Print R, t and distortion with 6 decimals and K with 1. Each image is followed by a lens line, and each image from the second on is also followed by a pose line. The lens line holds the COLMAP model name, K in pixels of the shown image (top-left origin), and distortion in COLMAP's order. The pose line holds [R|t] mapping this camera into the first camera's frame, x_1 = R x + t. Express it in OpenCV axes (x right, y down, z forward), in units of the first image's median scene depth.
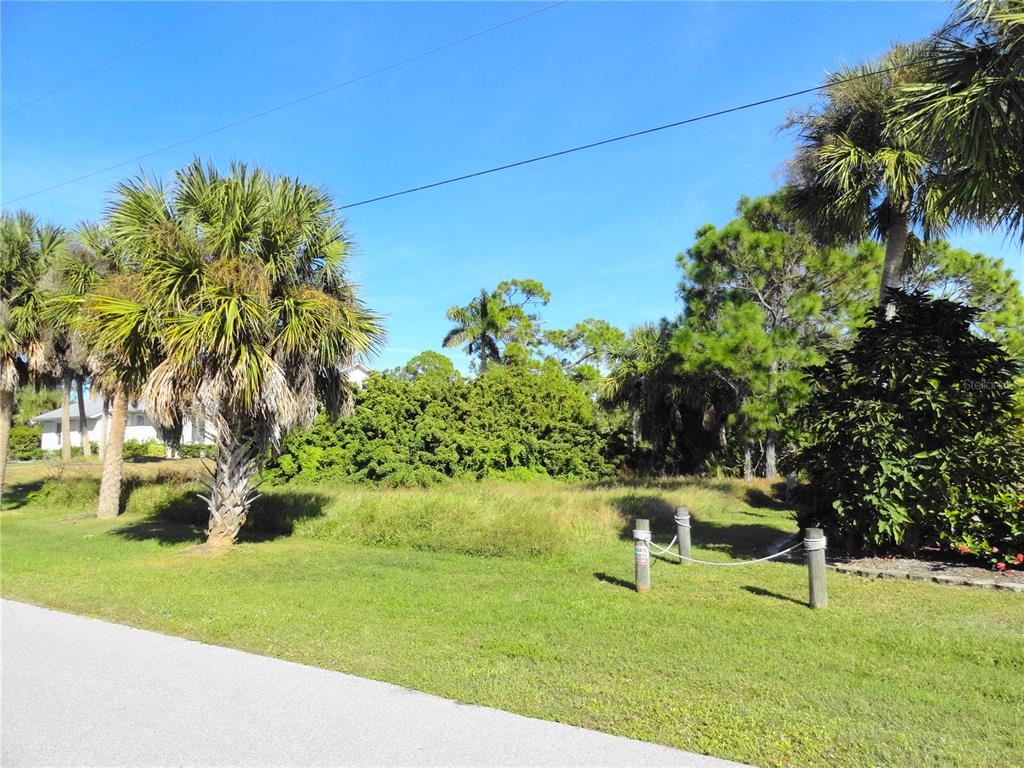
lens RADIAL K [[705.0, 0, 513.2], [0, 705.0, 385.2], [0, 0, 1]] dist [-0.003527, 0.006369]
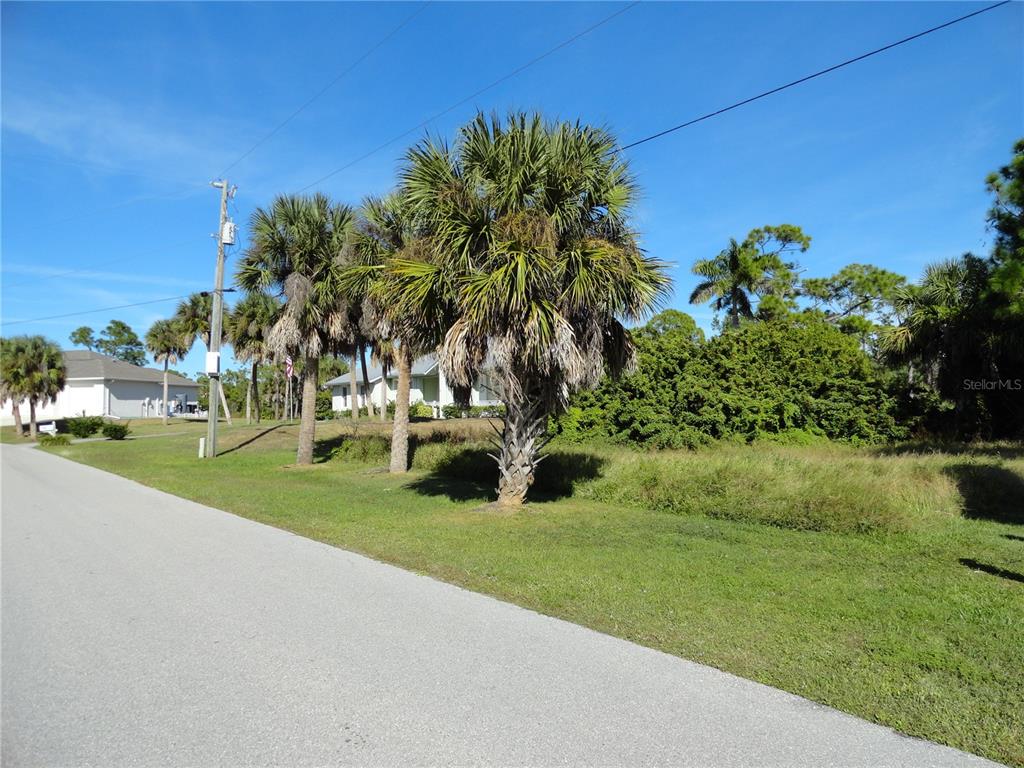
lens RADIAL K [[705.0, 0, 513.2], [0, 705.0, 385.2], [0, 0, 1]] dist [-0.003527, 0.006369]
pose [[0.946128, -0.012726, -0.323542, -0.049923], [0.030404, 0.998304, 0.049642, 0.004872], [0.322361, -0.056805, 0.944911, 0.036379]]
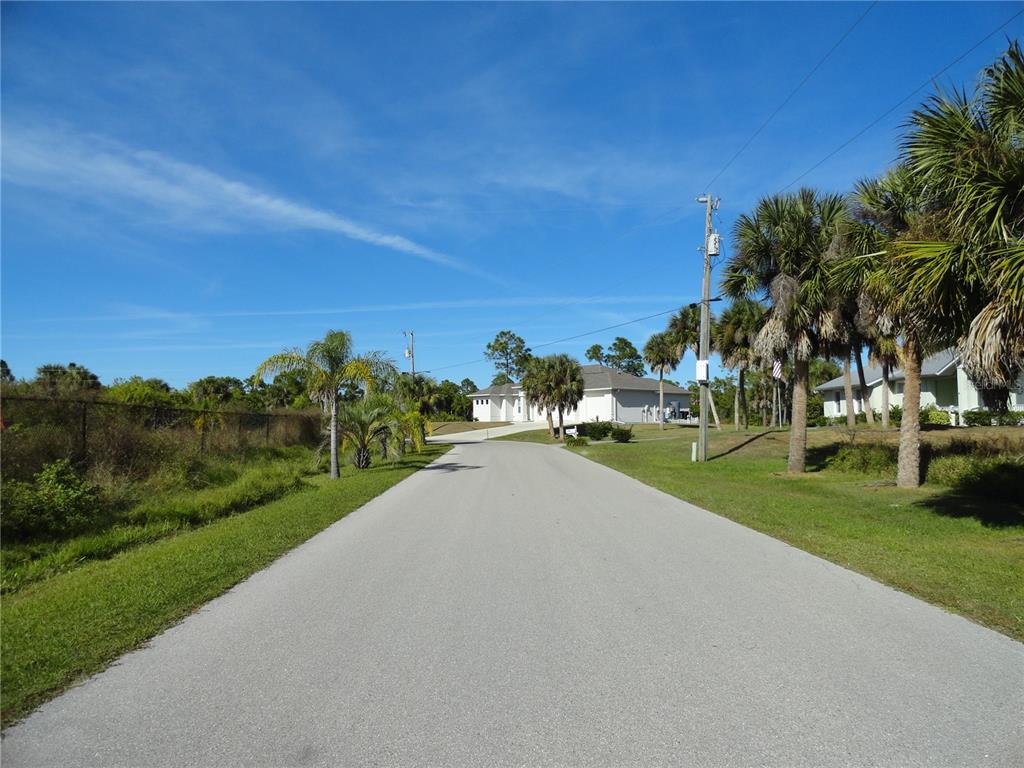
lens RADIAL K [[705.0, 0, 513.2], [0, 705.0, 385.2], [0, 0, 1]] dist [-0.003527, 0.006369]
pose [[0.544191, -0.037863, -0.838106, -0.058138], [0.075419, 0.997144, 0.003922, 0.006840], [0.835565, -0.065343, 0.545493, 0.044084]]
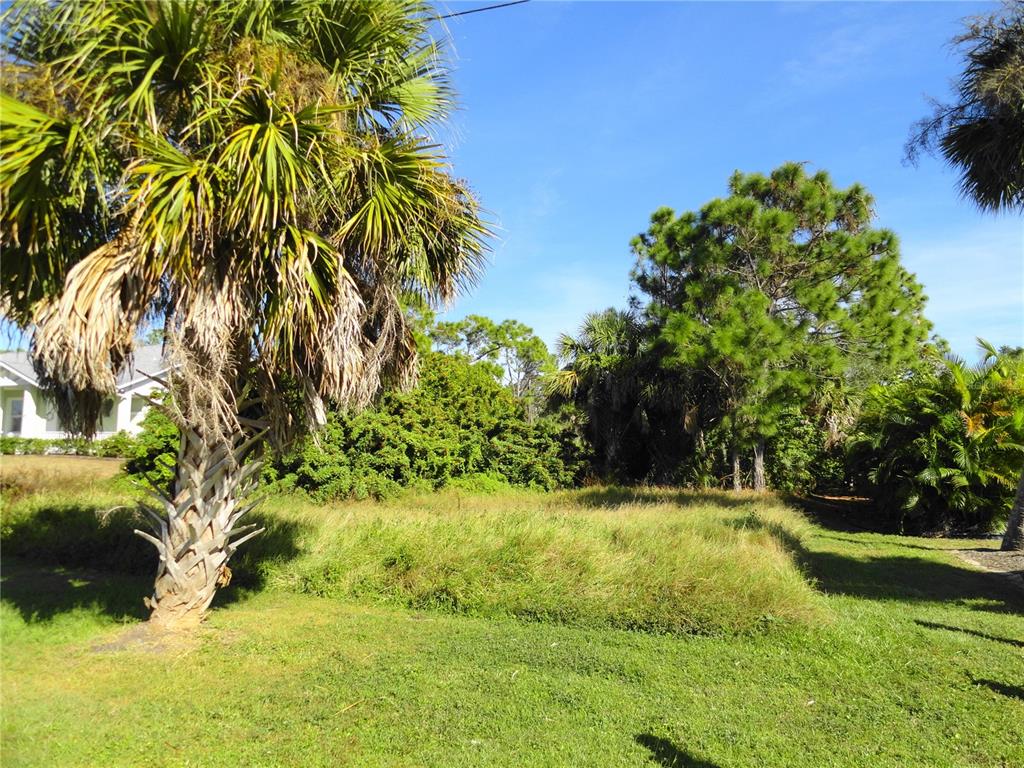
lens RADIAL K [[702.7, 0, 512.0], [0, 702.7, 384.0], [0, 0, 1]] dist [0.001283, 0.004128]
pose [[0.974645, 0.039991, 0.220155, -0.173840], [-0.038480, 0.999197, -0.011148, 0.026240], [-0.220424, 0.002394, 0.975401, 0.258741]]
